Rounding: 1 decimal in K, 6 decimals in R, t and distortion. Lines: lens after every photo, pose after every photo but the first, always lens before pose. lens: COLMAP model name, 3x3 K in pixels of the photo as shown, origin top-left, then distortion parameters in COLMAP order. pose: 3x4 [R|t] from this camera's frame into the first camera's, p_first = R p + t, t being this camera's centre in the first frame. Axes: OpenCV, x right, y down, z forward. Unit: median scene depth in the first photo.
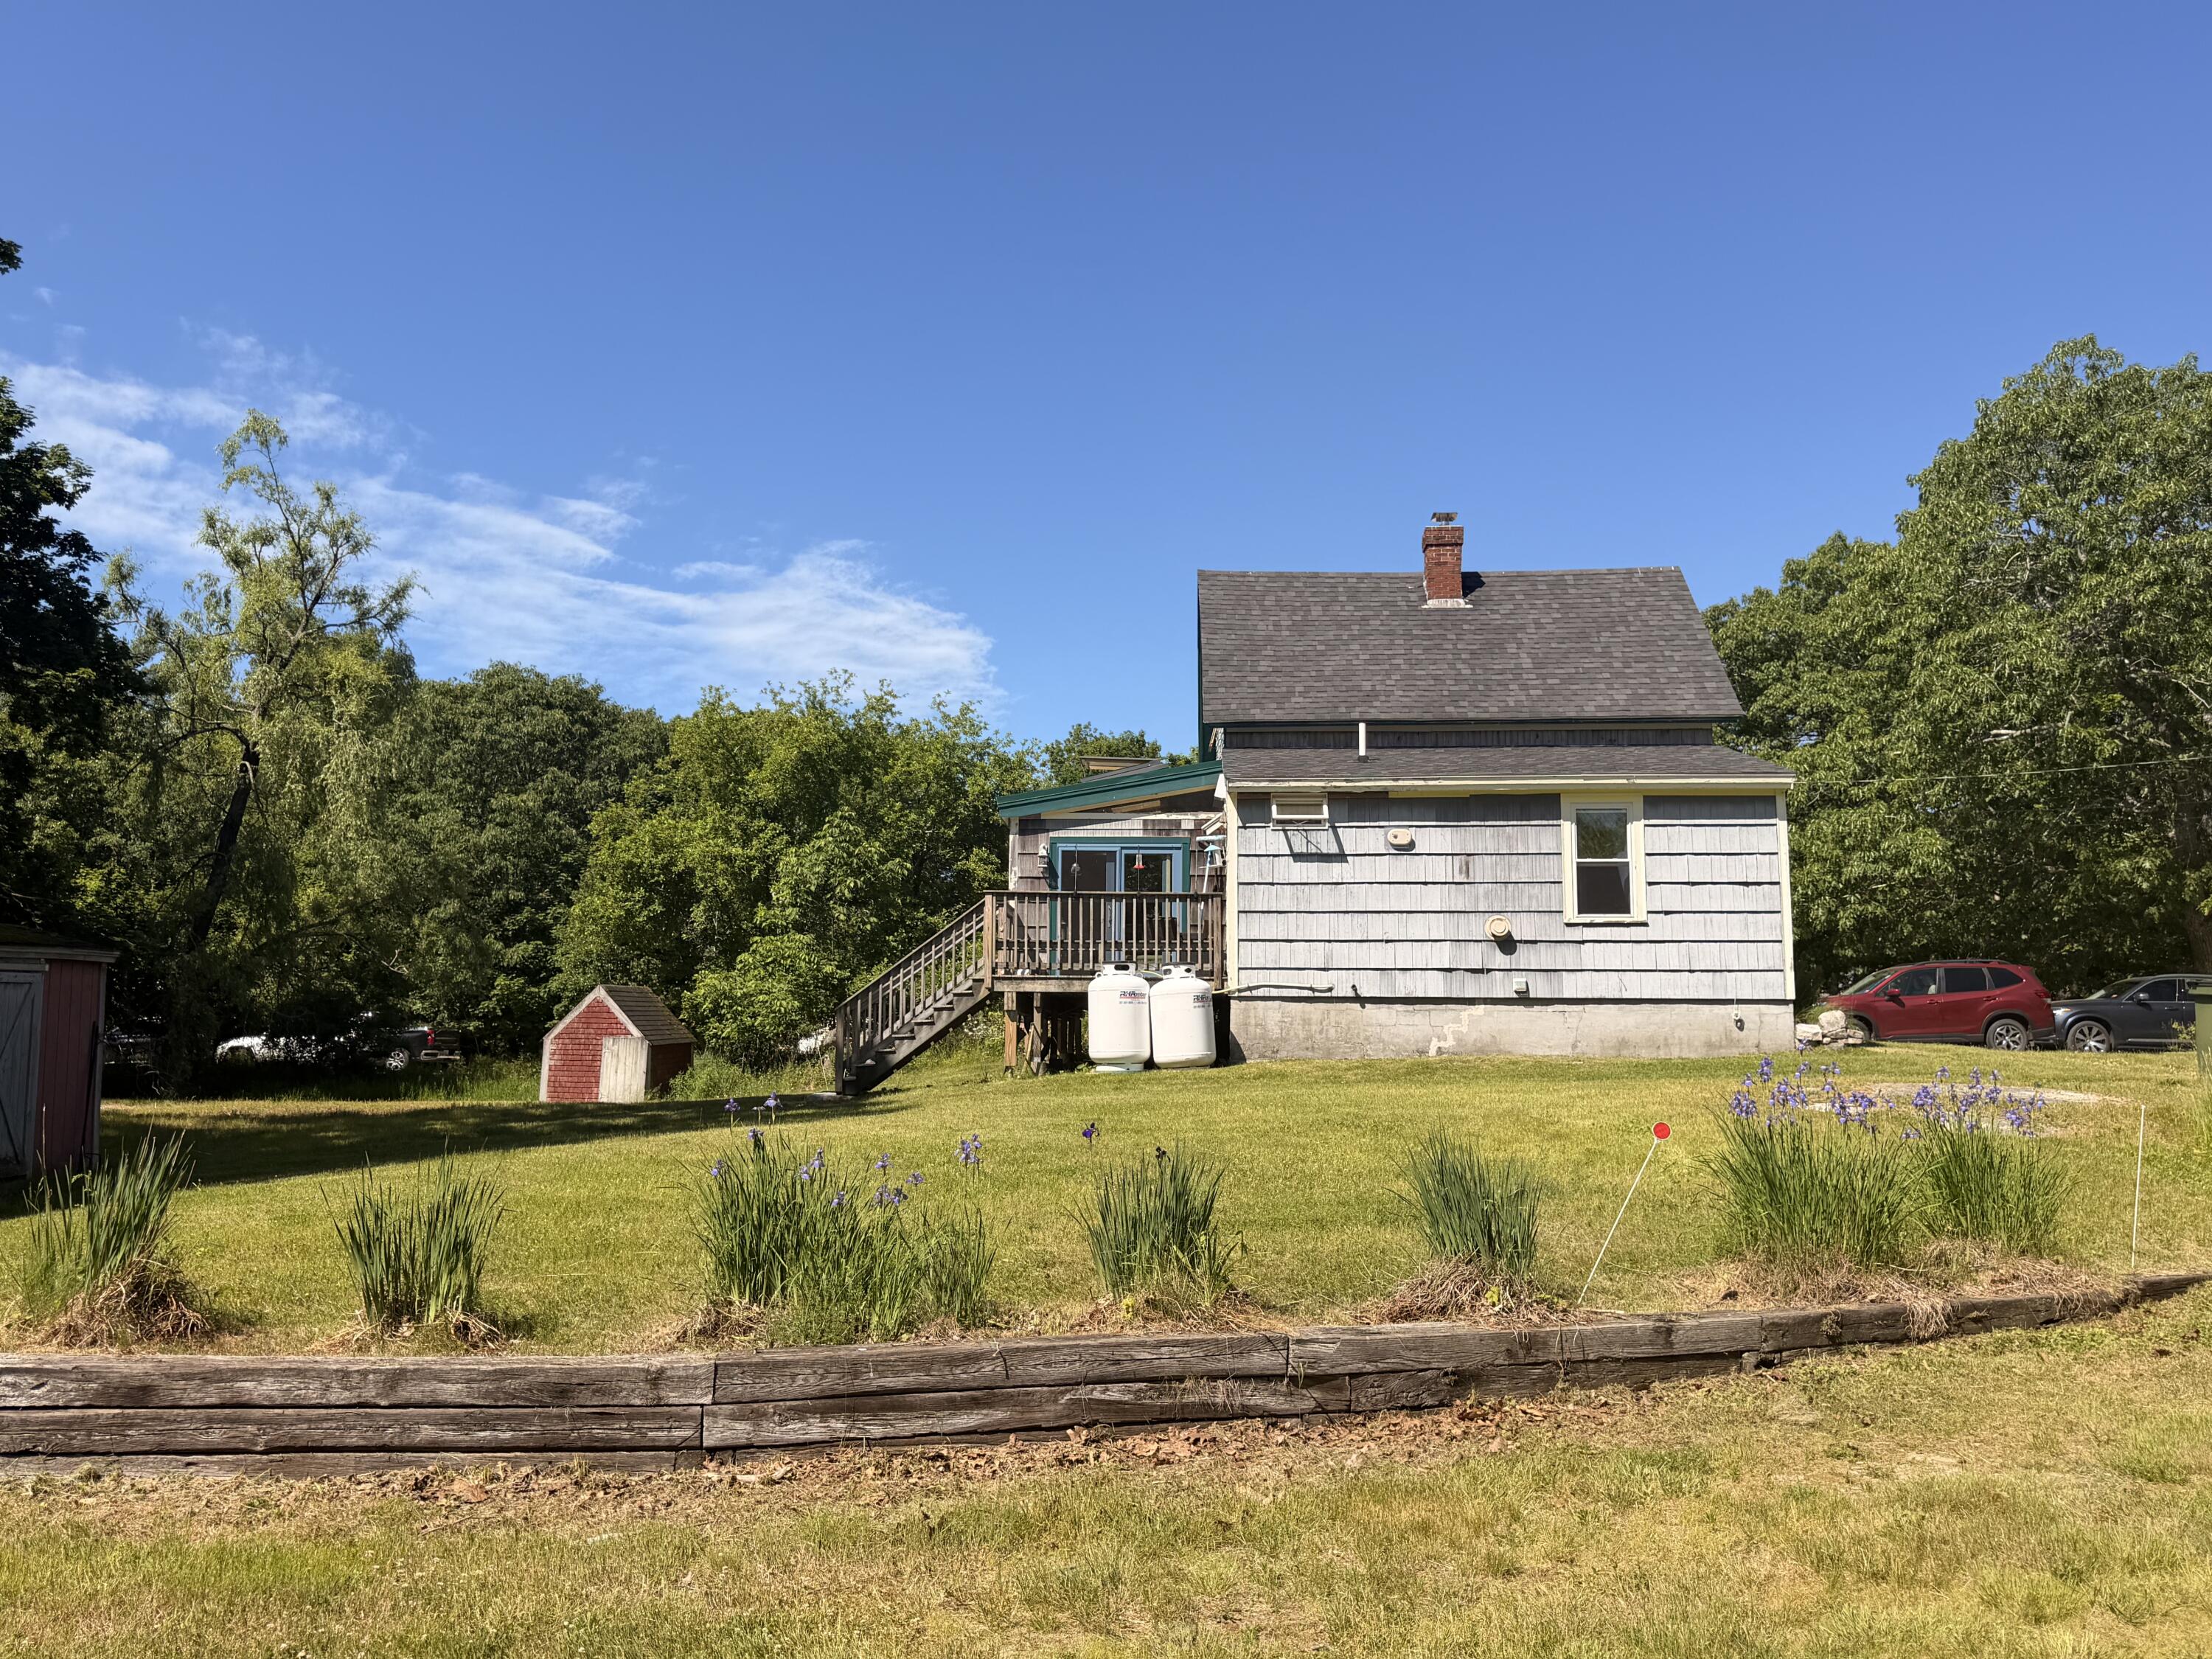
lens RADIAL K [[1817.0, 0, 1097.7], [0, 1817.0, 844.7], [0, 0, 1]] dist [0.105583, -0.013711]
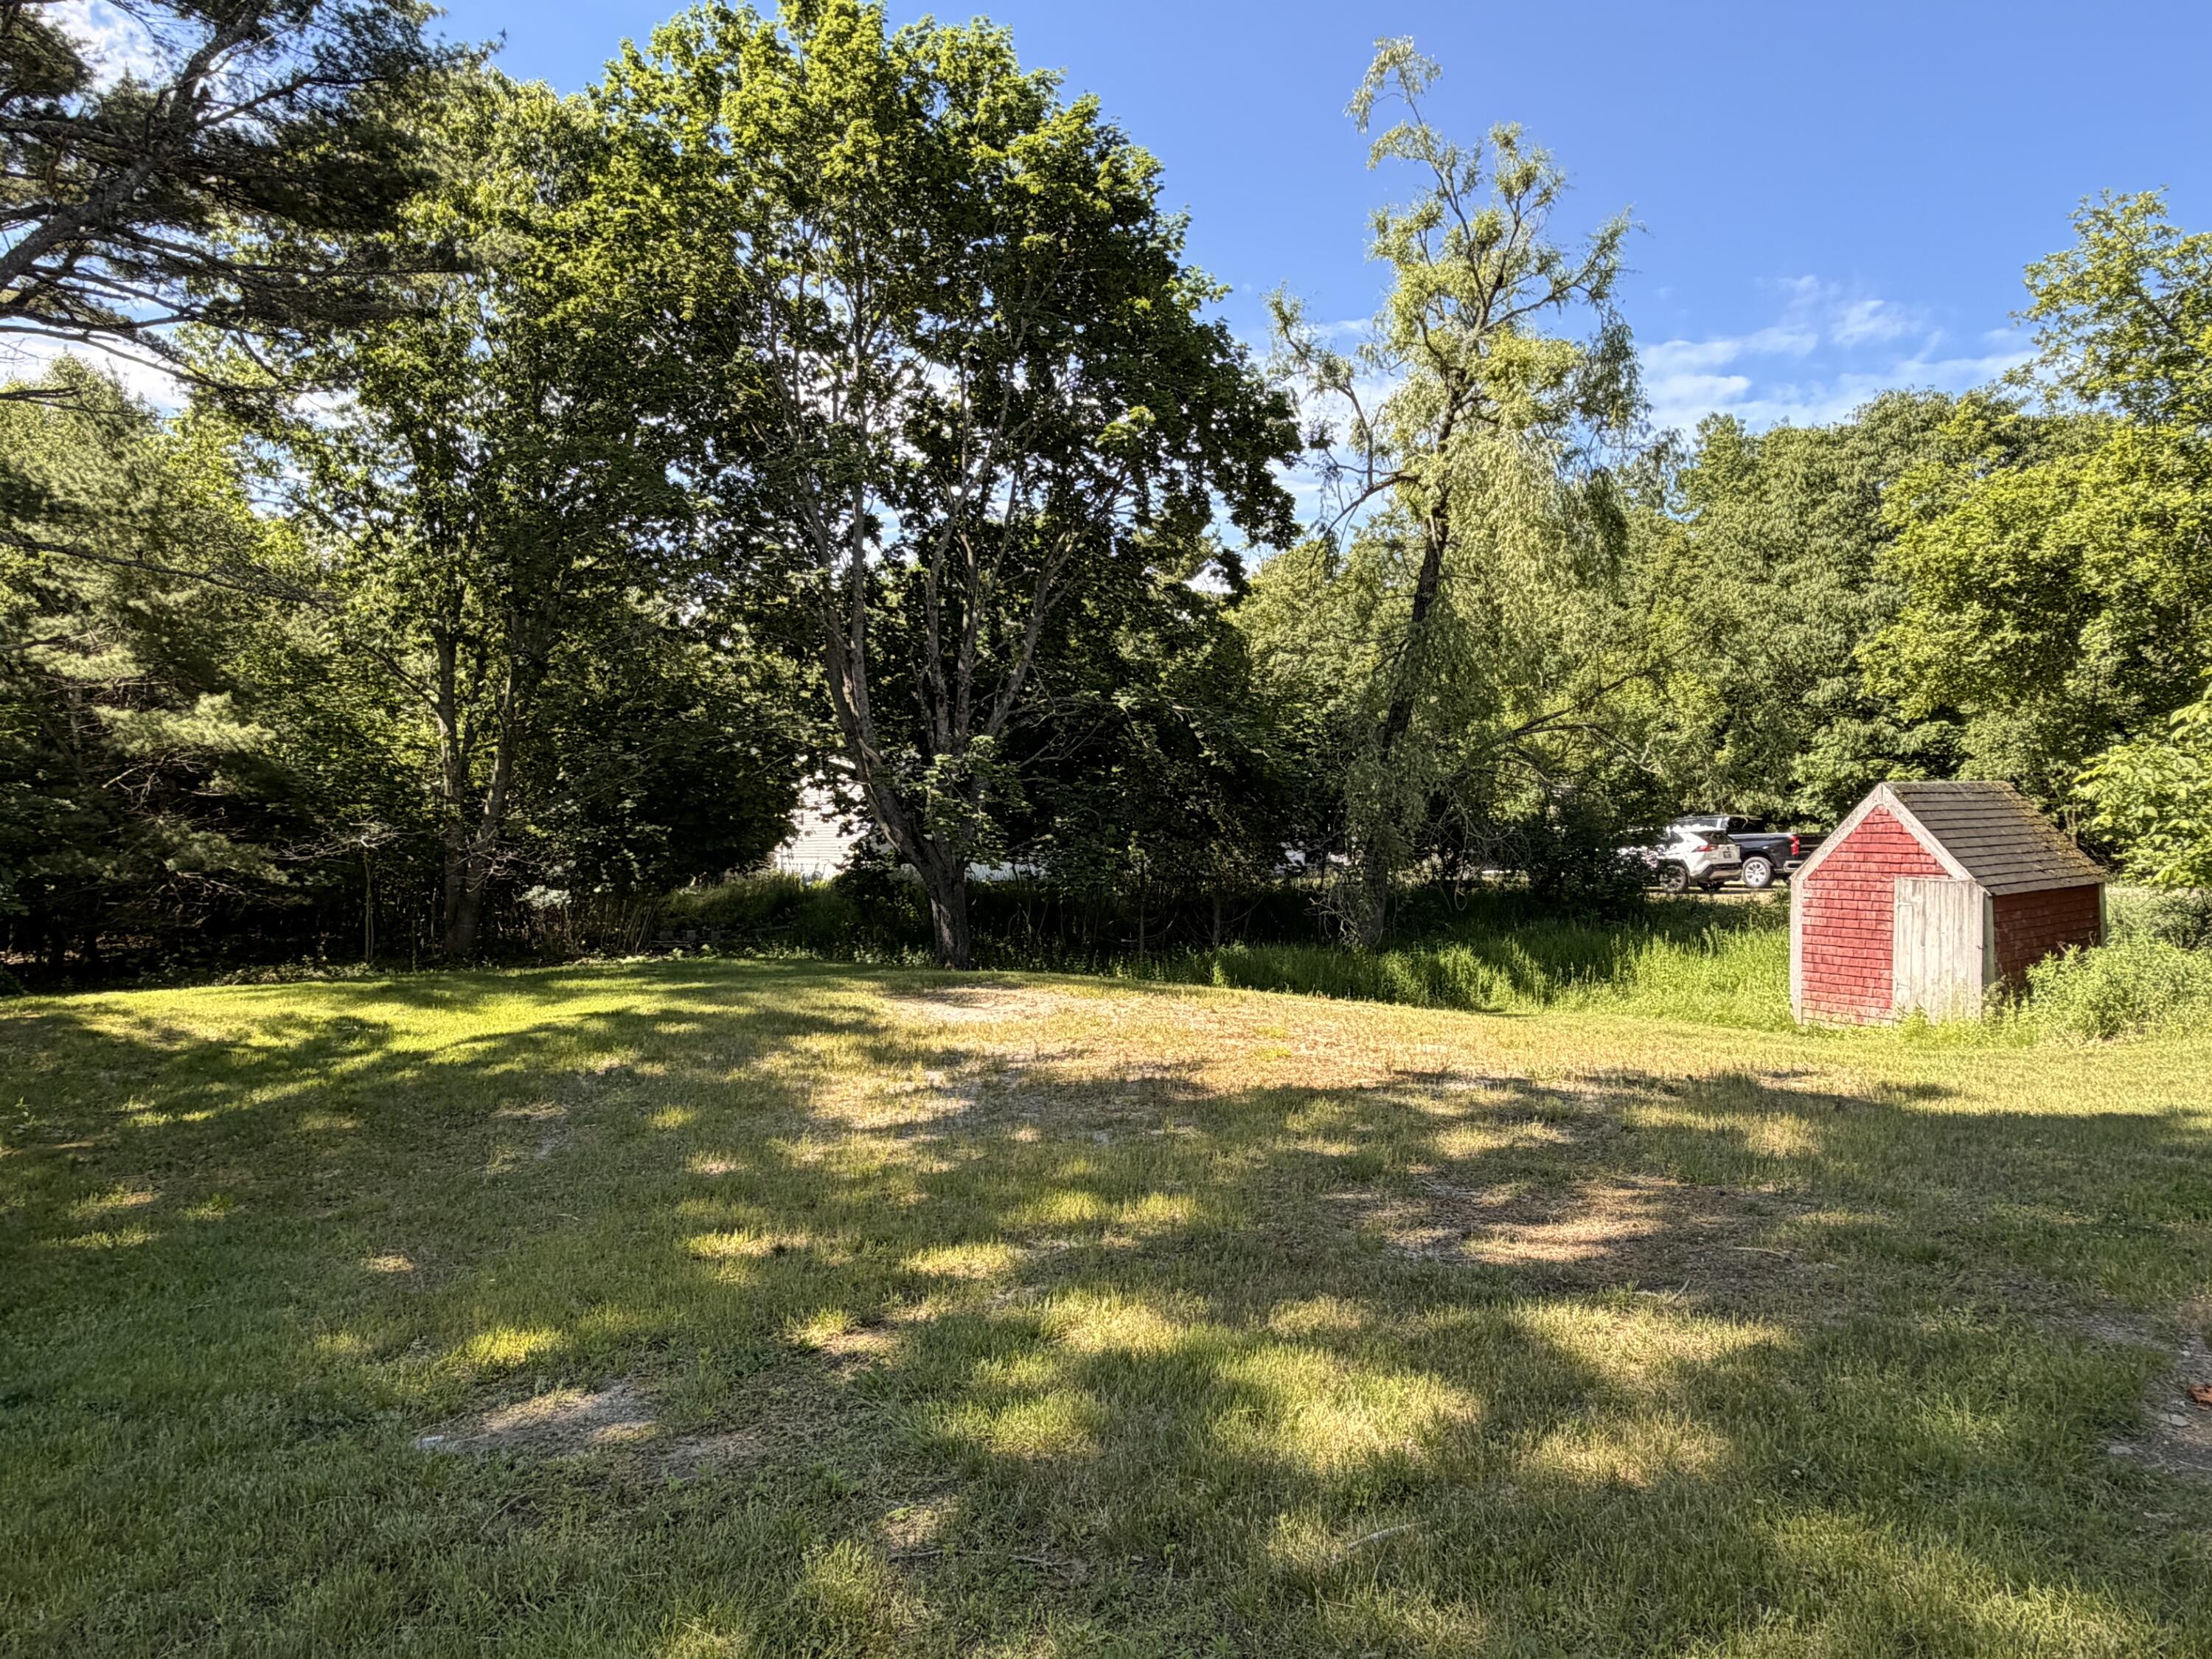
lens RADIAL K [[1432.8, 0, 1115.1], [0, 1432.8, 827.4], [0, 0, 1]] dist [-0.002337, 0.003468]
pose [[0.629660, -0.019838, -0.776617, -0.128904], [0.104457, 0.992758, 0.059332, 0.061780], [0.769816, -0.118482, 0.627173, 0.847176]]
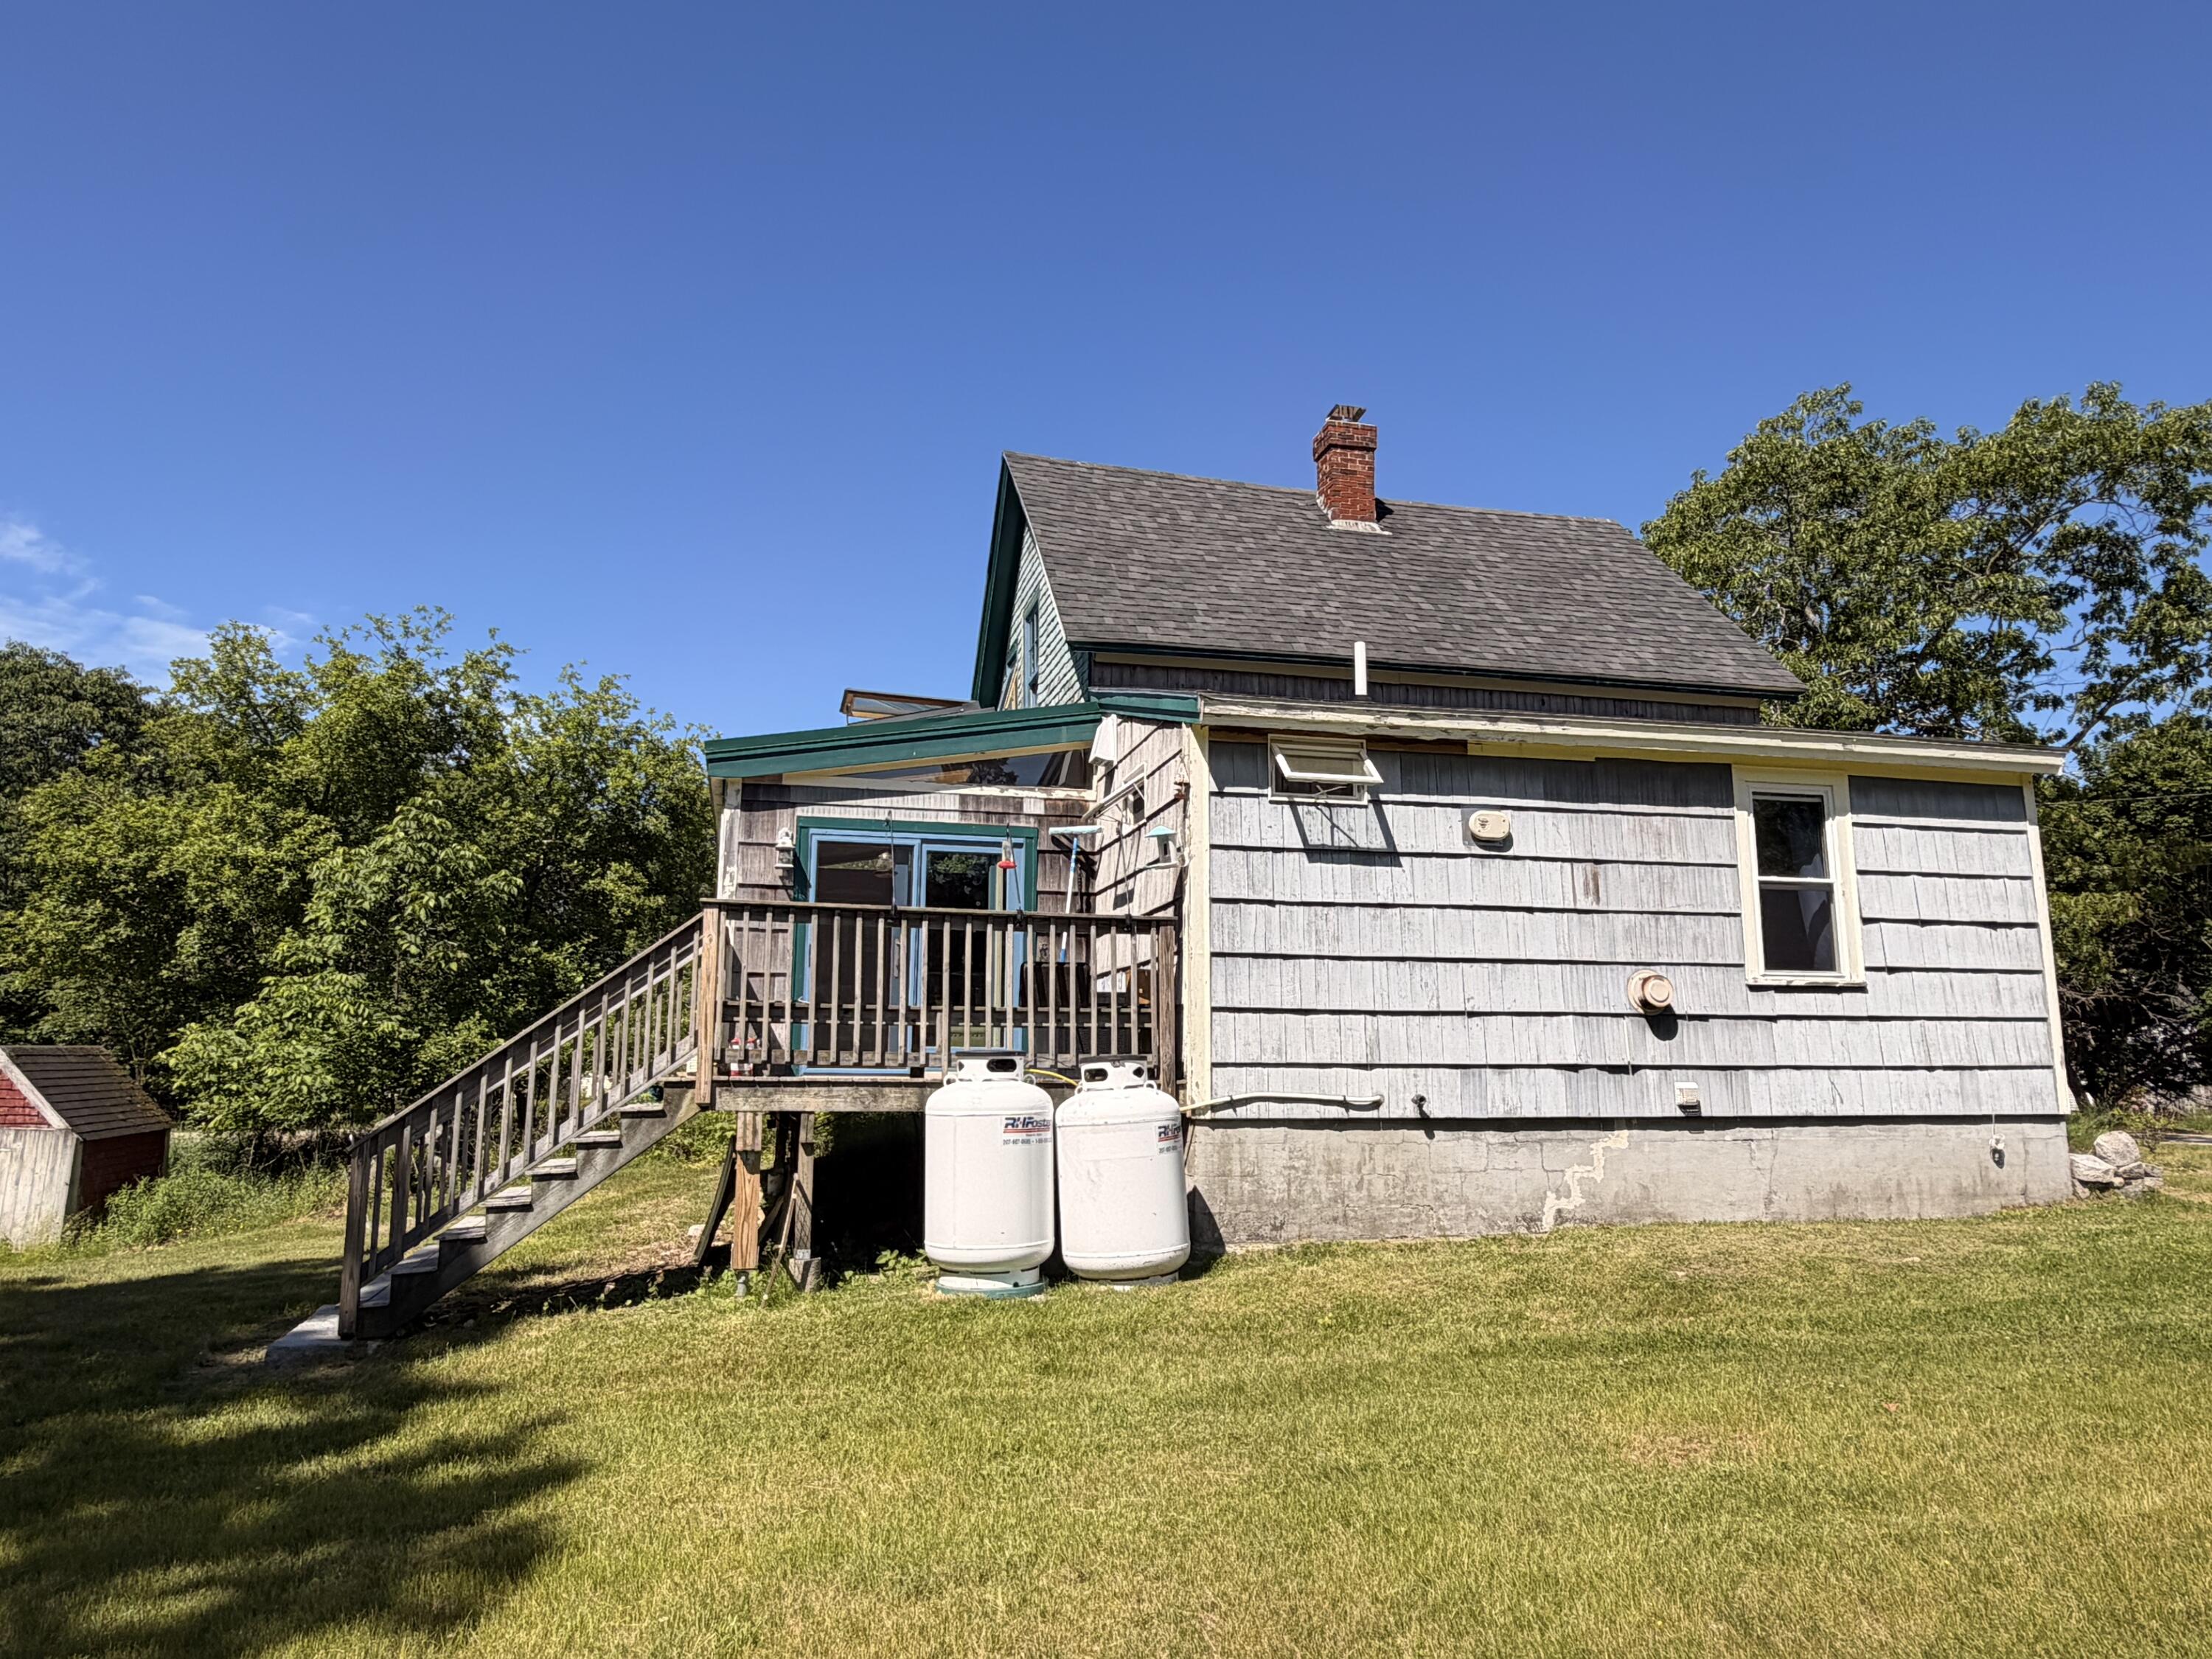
lens RADIAL K [[1432.8, 0, 1103.9], [0, 1432.8, 833.6], [0, 0, 1]] dist [-0.002337, 0.003468]
pose [[0.957621, 0.045571, 0.284403, -0.069939], [-0.031409, 0.998038, -0.054162, 0.025590], [-0.286313, 0.042933, 0.957174, 0.614038]]
